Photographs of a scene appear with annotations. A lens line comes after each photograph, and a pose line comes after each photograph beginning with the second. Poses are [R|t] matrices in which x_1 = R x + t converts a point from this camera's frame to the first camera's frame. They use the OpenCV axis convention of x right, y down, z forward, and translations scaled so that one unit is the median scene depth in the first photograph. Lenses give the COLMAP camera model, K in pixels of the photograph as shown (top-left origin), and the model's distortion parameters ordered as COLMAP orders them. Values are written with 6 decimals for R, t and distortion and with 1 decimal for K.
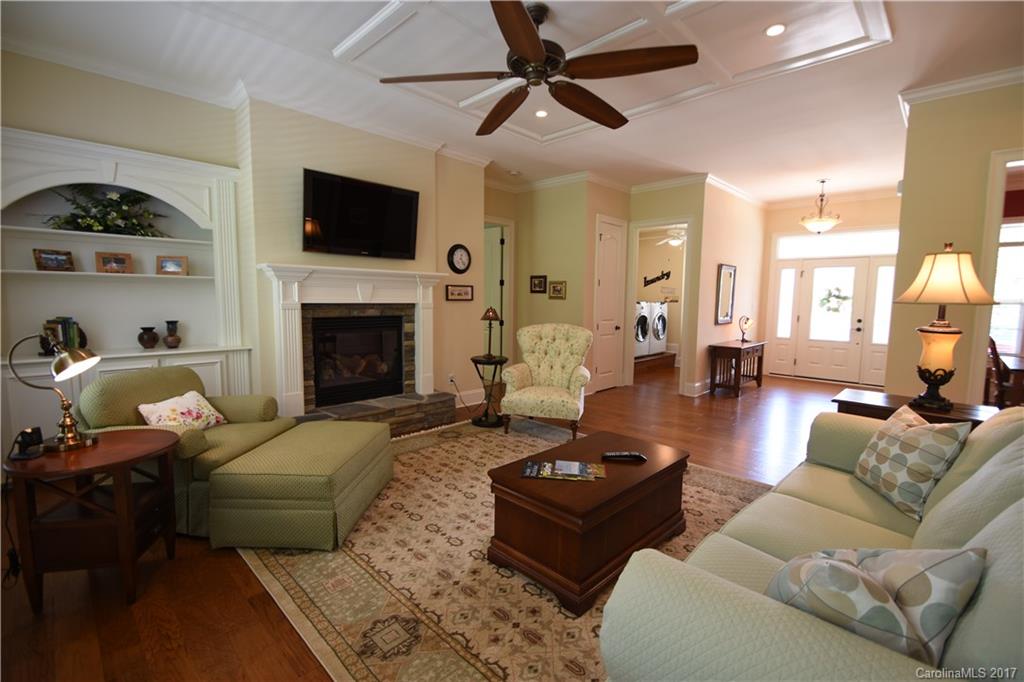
lens RADIAL K [[448.8, 0, 514.8], [0, 448.8, 339.8], [0, 0, 1]] dist [0.003706, -0.010099]
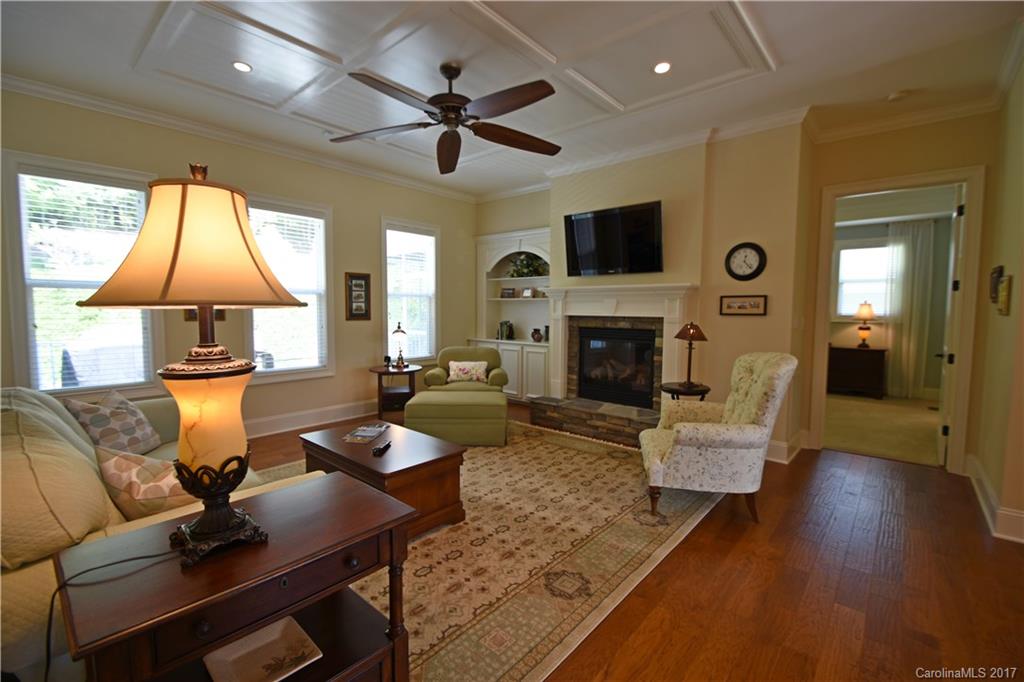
lens RADIAL K [[448.8, 0, 514.8], [0, 448.8, 339.8], [0, 0, 1]] dist [0.003706, -0.010099]
pose [[0.043461, 0.055591, -0.997507, 0.783648], [-0.101633, 0.993517, 0.050940, -0.056140], [0.993872, 0.099166, 0.048829, 0.718473]]
